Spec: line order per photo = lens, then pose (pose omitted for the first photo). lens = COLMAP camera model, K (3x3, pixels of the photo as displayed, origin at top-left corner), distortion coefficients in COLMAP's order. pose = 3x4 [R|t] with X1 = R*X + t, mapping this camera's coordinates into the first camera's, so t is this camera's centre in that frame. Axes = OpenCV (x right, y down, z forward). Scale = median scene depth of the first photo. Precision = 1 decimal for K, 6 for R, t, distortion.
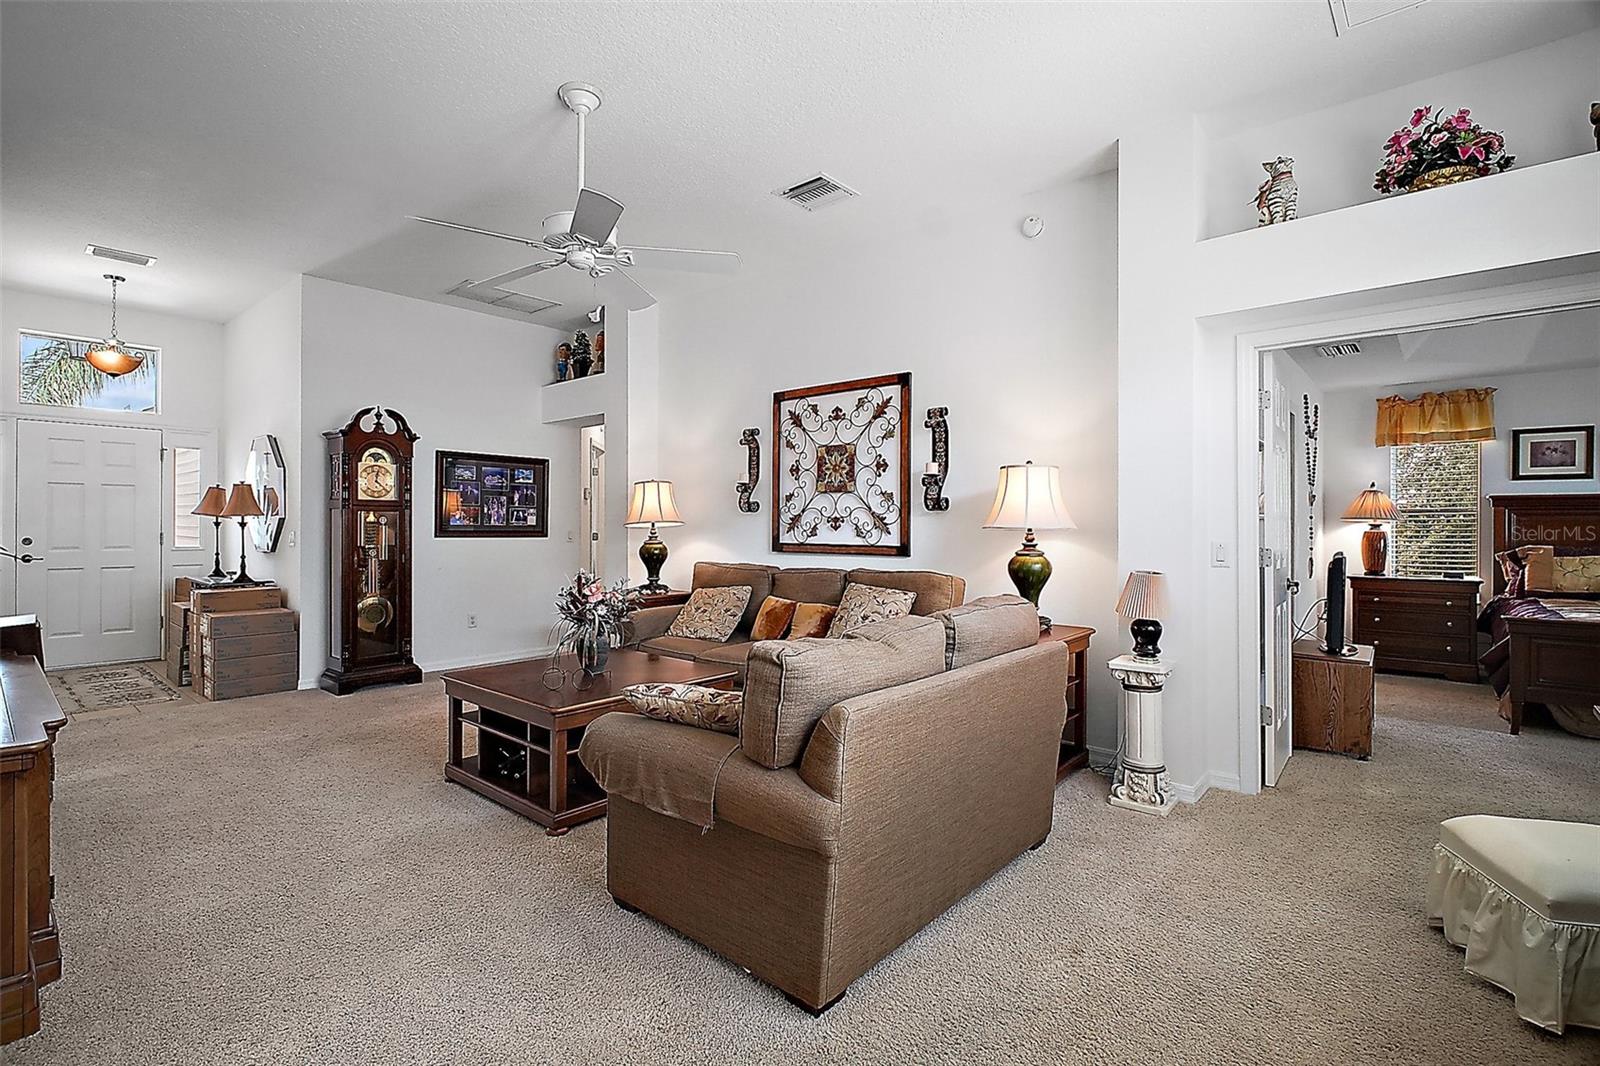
lens RADIAL K [[749.2, 0, 797.3], [0, 749.2, 533.5], [0, 0, 1]] dist [-0.000952, -0.000944]
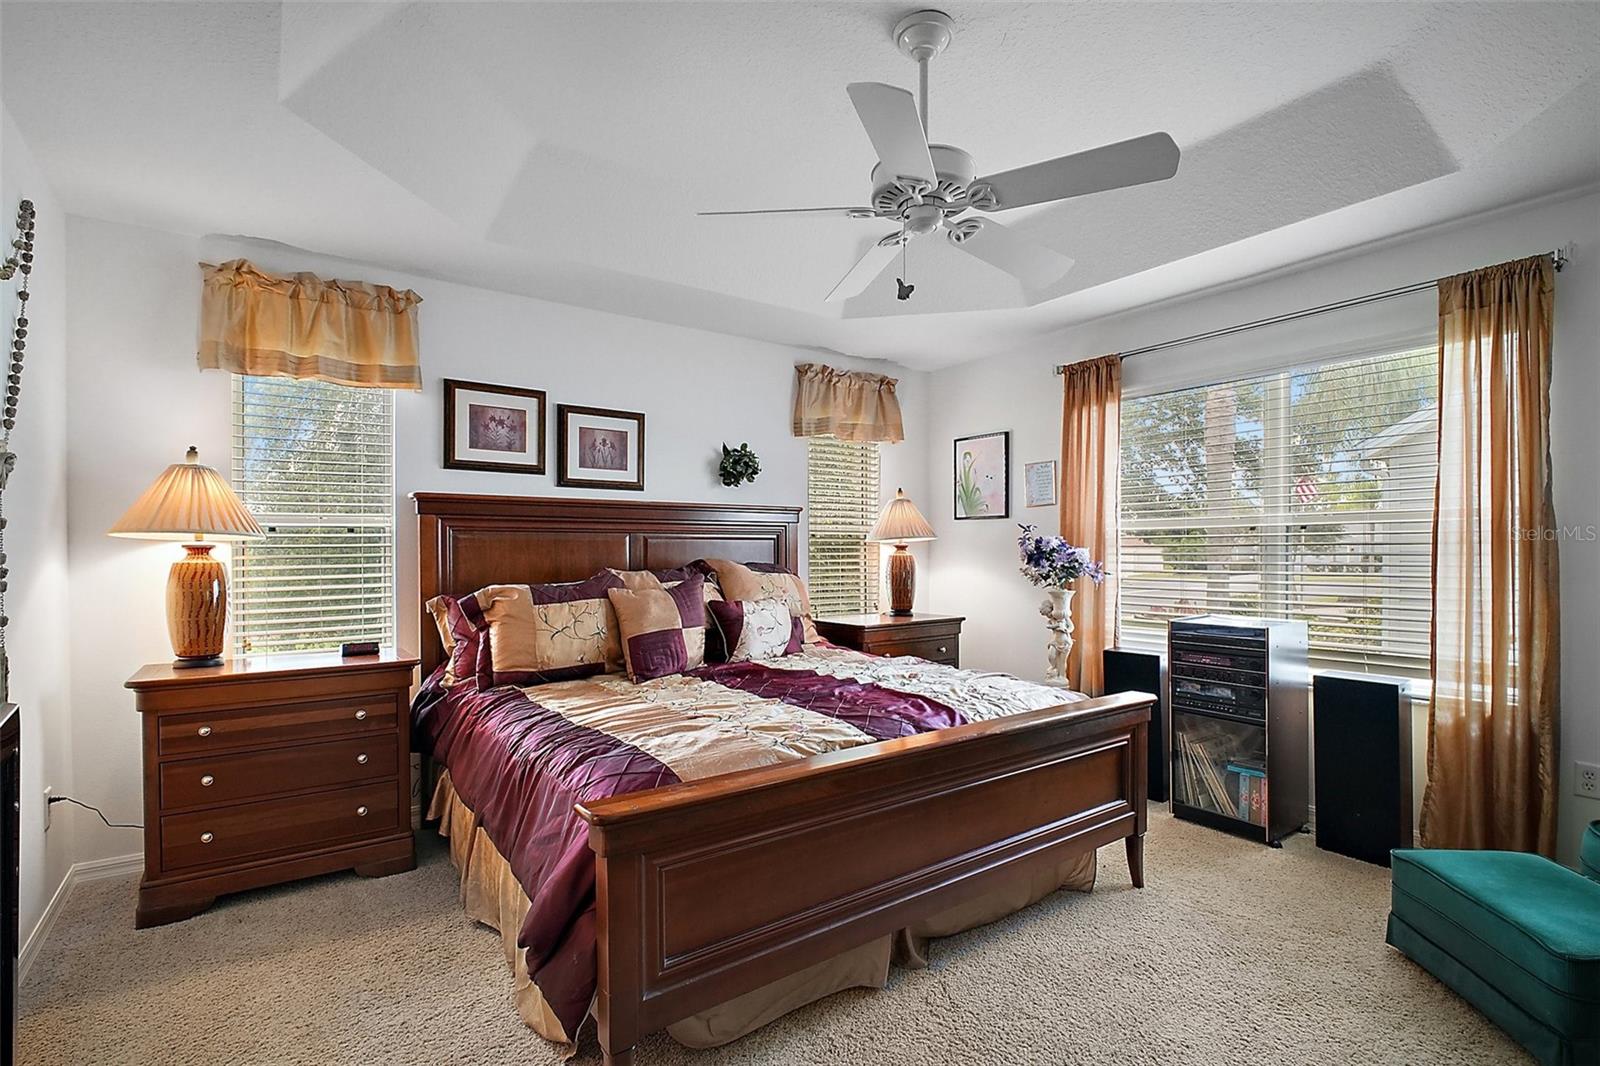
lens RADIAL K [[749.2, 0, 800.8], [0, 749.2, 548.3], [0, 0, 1]] dist [-0.000952, -0.000944]
pose [[0.224333, -0.000605, 0.974512, 0.458224], [0.009784, 0.999951, -0.001632, -0.006603], [-0.974463, 0.009900, 0.224328, 0.602513]]
